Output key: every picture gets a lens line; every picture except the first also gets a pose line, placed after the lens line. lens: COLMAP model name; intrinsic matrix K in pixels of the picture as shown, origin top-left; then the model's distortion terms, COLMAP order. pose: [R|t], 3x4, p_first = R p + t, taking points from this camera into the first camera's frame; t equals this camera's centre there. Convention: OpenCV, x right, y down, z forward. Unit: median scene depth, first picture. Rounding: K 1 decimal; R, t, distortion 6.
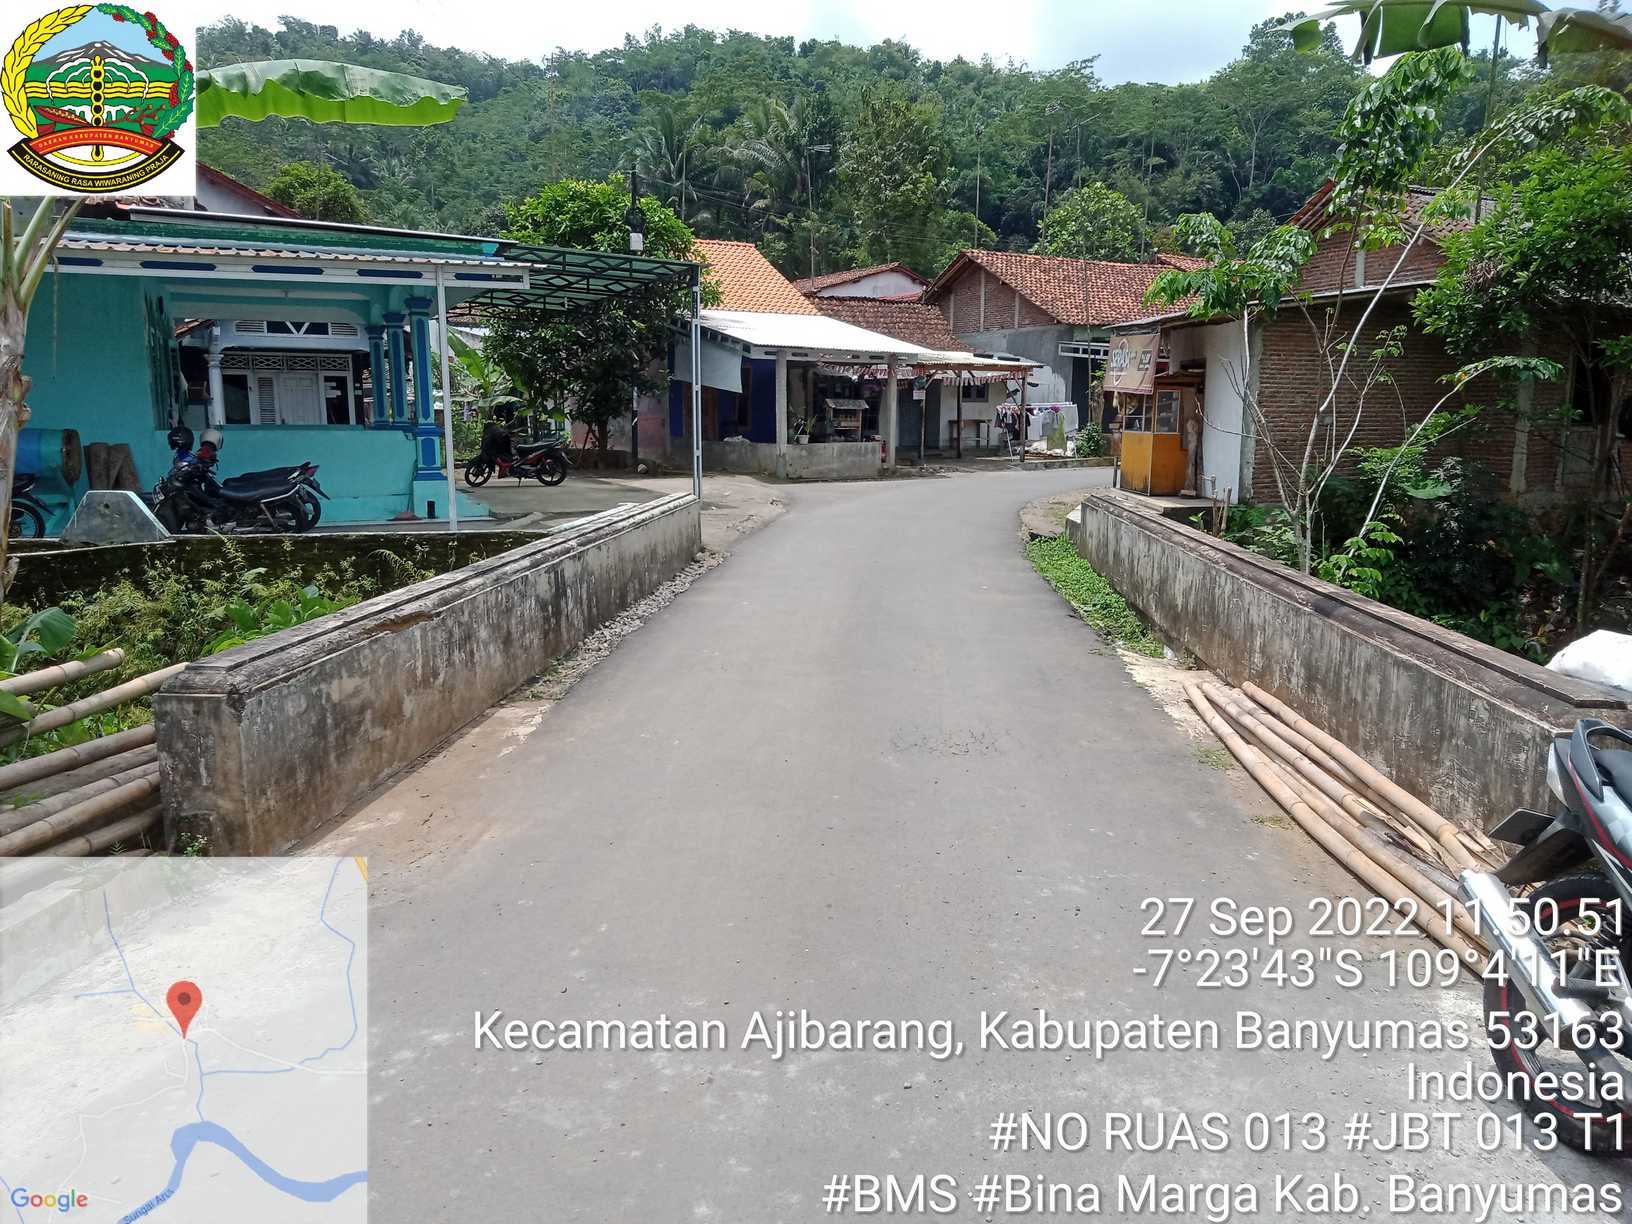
lens RADIAL K [[1231.0, 0, 809.3], [0, 1231.0, 605.0], [0, 0, 1]] dist [0.073583, -0.119000]
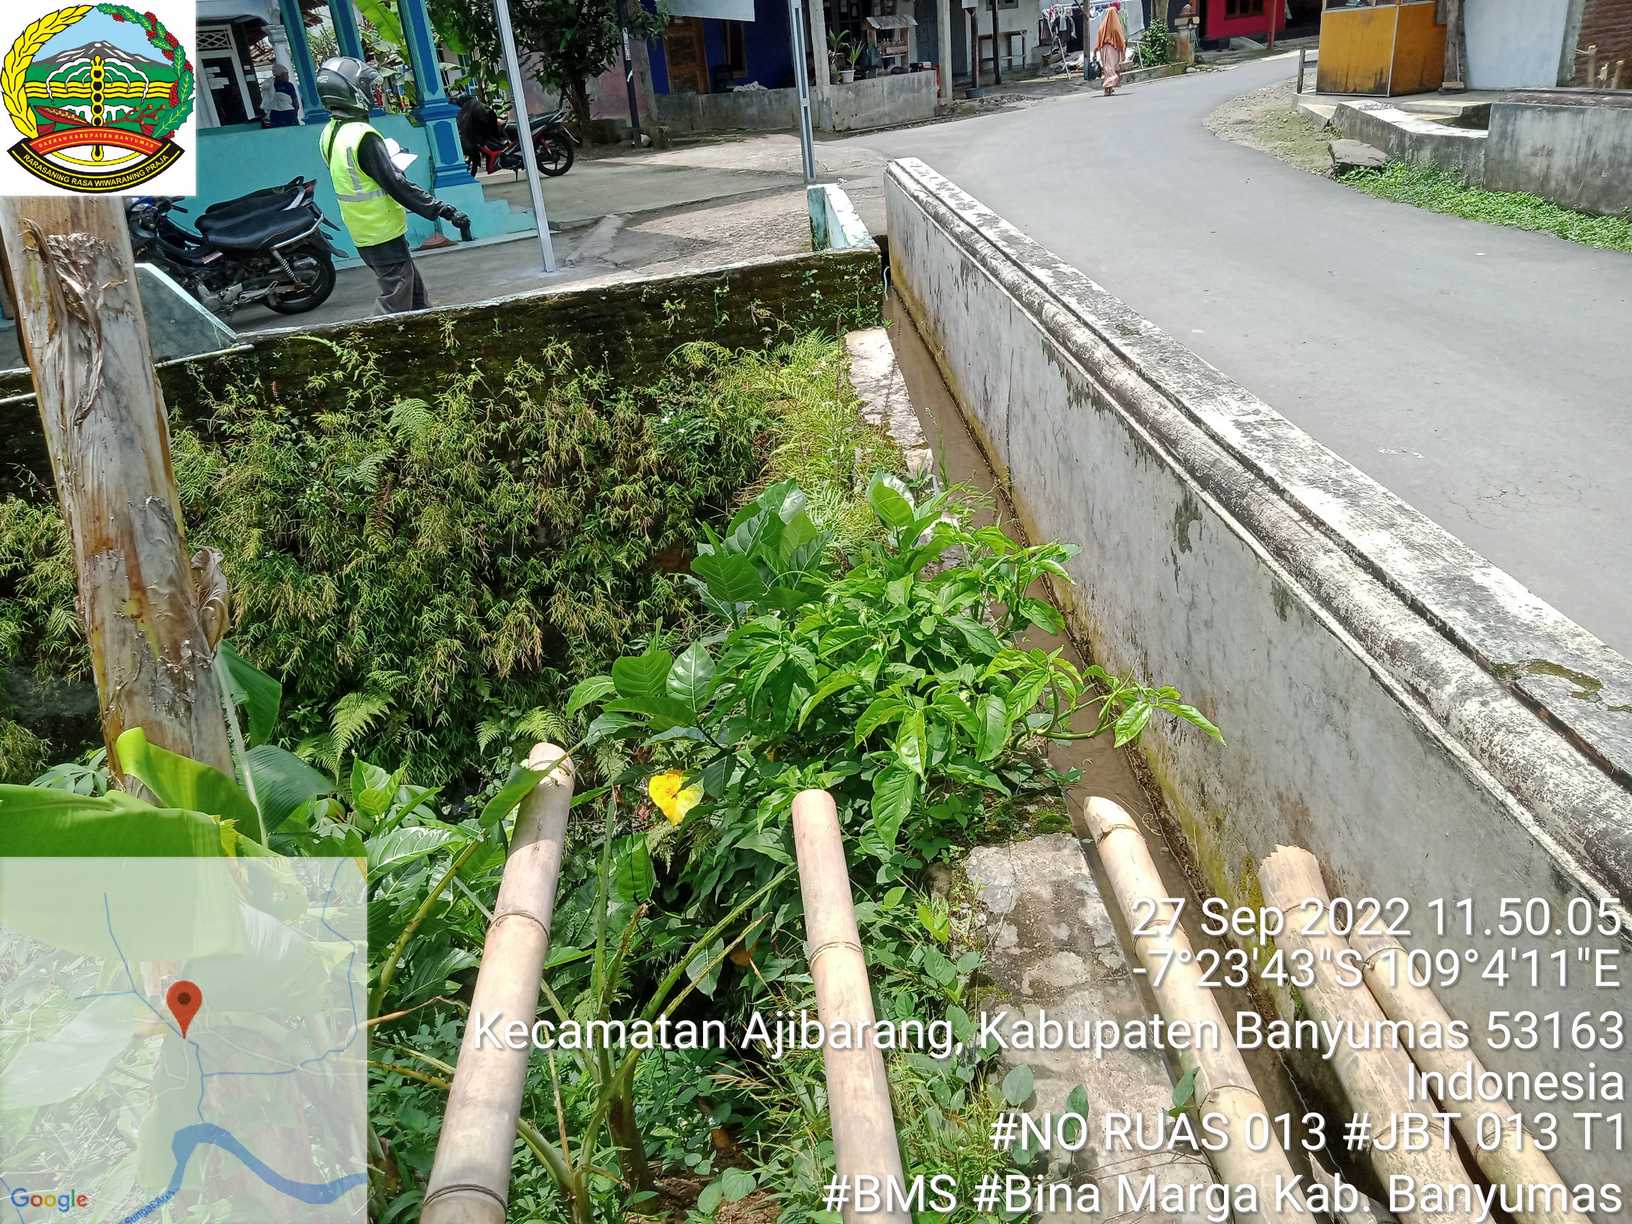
lens RADIAL K [[1231.0, 0, 809.3], [0, 1231.0, 605.0], [0, 0, 1]] dist [0.073583, -0.119000]
pose [[0.989116, -0.134801, 0.058980, -0.120578], [0.115012, 0.958325, 0.261505, -0.022118], [-0.091773, -0.251875, 0.963398, 0.159260]]
